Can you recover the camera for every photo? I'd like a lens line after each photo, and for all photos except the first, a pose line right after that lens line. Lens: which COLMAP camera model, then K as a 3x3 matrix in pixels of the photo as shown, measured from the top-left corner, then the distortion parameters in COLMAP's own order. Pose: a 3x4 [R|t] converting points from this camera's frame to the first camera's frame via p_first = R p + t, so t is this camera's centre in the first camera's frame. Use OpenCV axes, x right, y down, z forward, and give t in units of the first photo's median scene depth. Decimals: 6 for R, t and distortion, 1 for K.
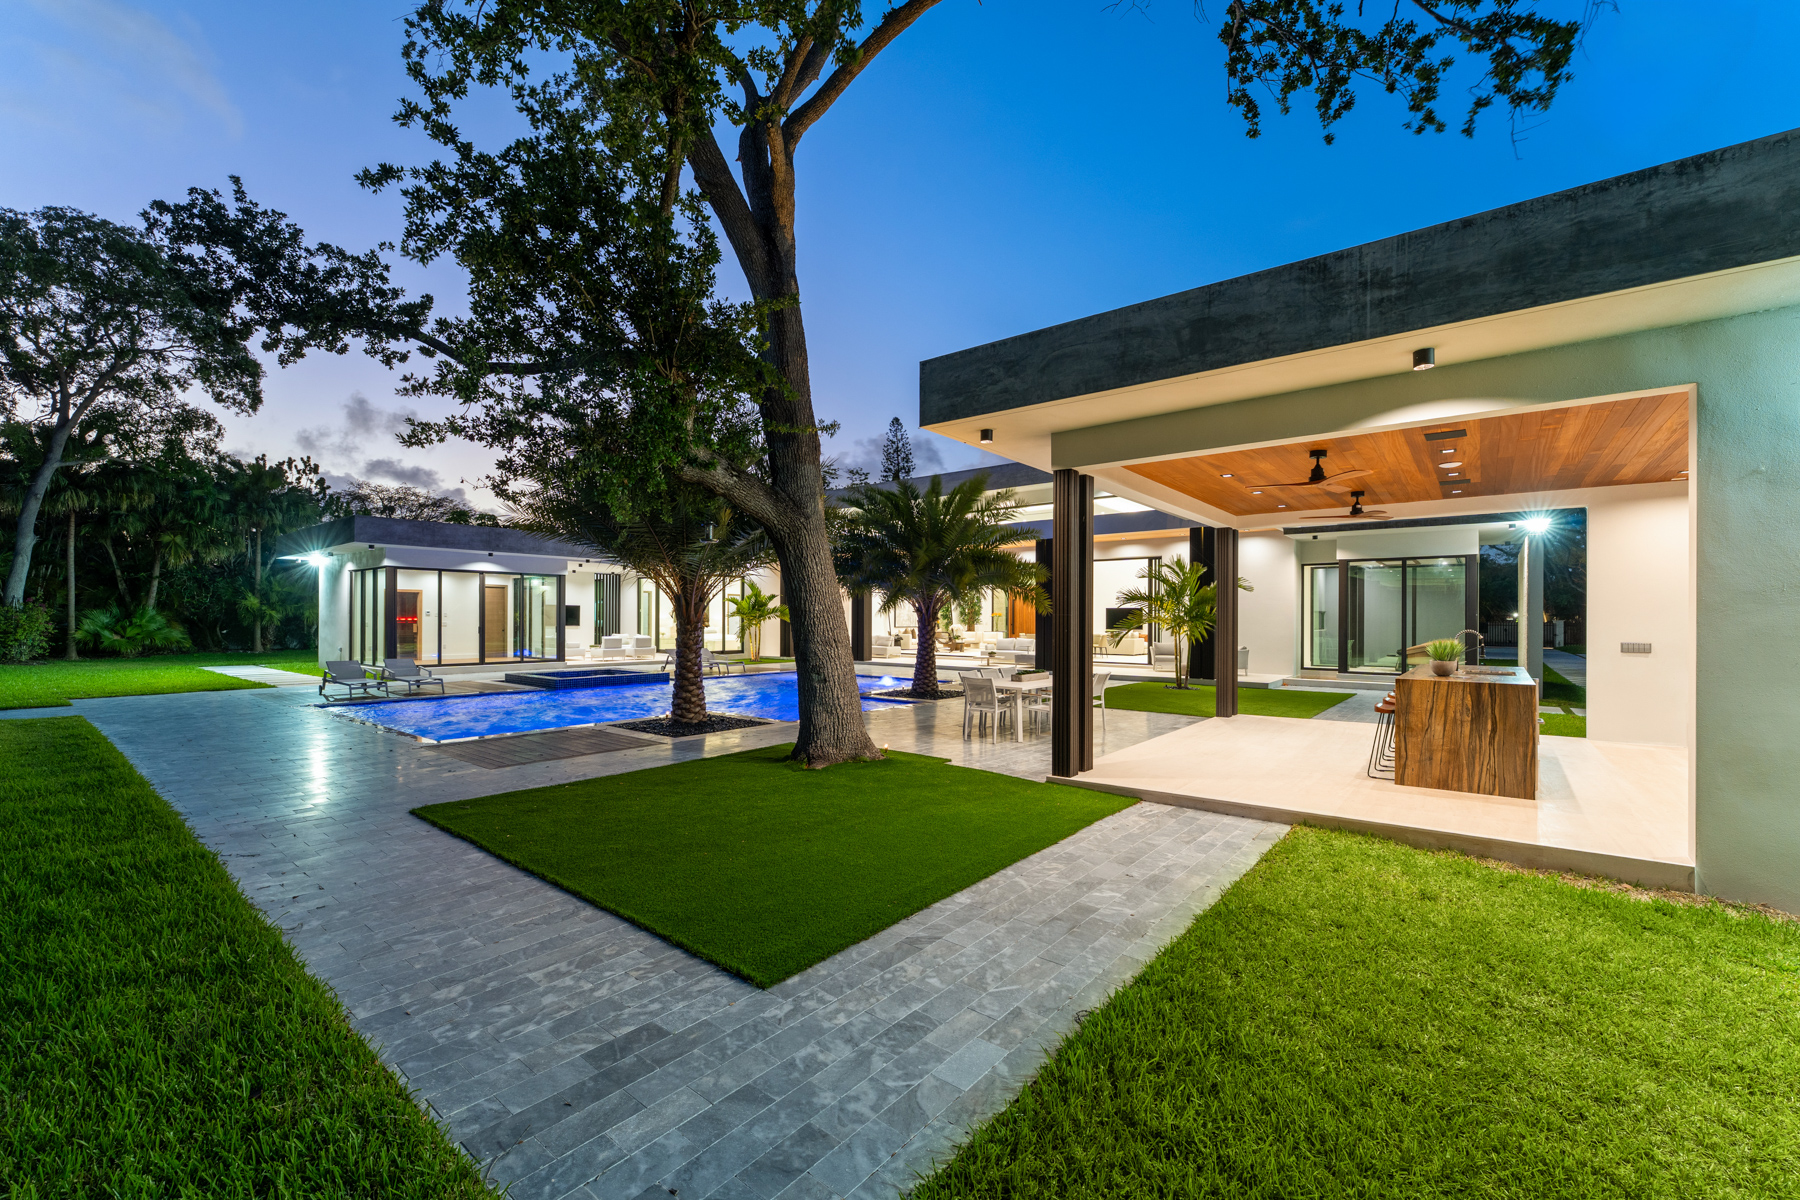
lens RADIAL K [[734.7, 0, 902.2], [0, 734.7, 630.8], [0, 0, 1]] dist [0.000176, 0.000000]
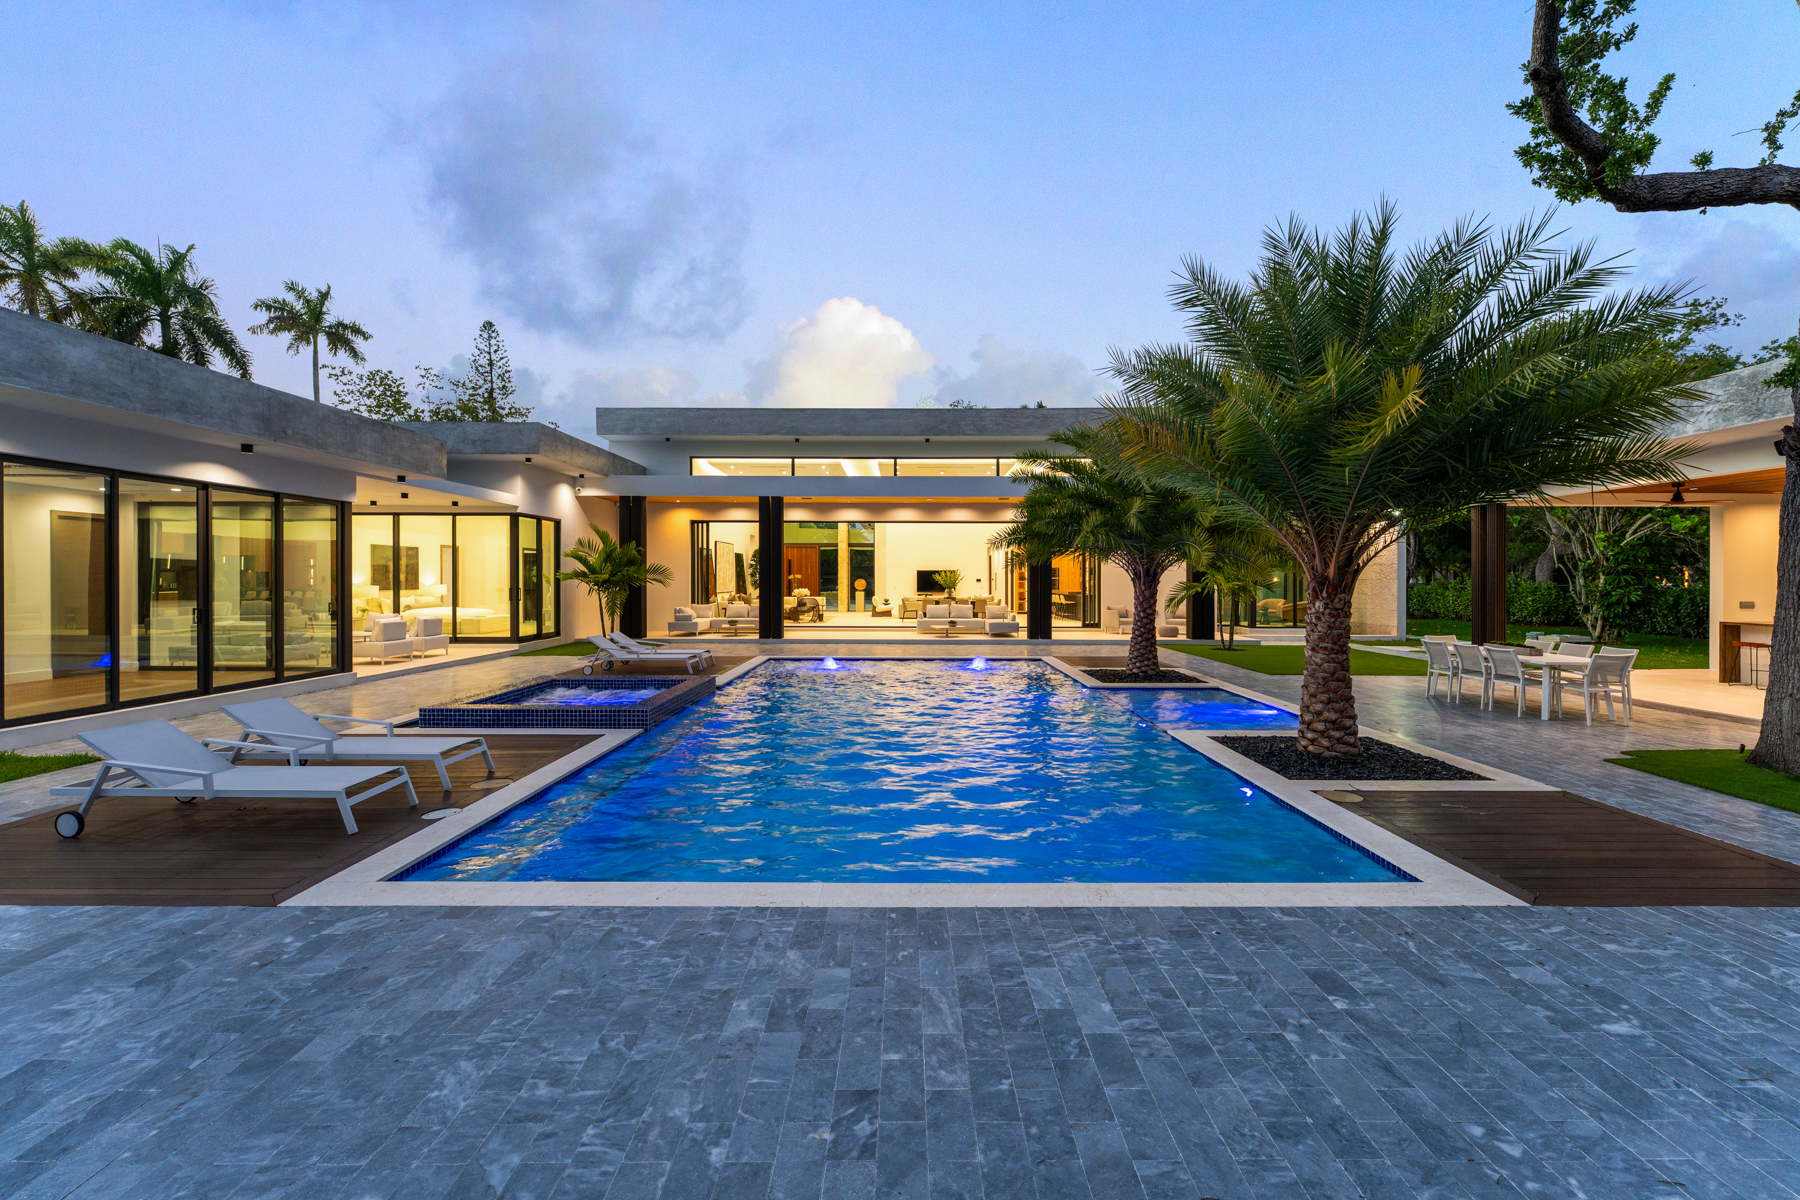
lens RADIAL K [[722.9, 0, 900.0], [0, 722.9, 600.0], [0, 0, 1]] dist [0.000388, -0.000010]
pose [[0.780436, -0.020136, 0.624912, -0.529221], [0.011736, 0.999777, 0.017559, -0.013854], [-0.625126, -0.006369, 0.780498, 0.403740]]
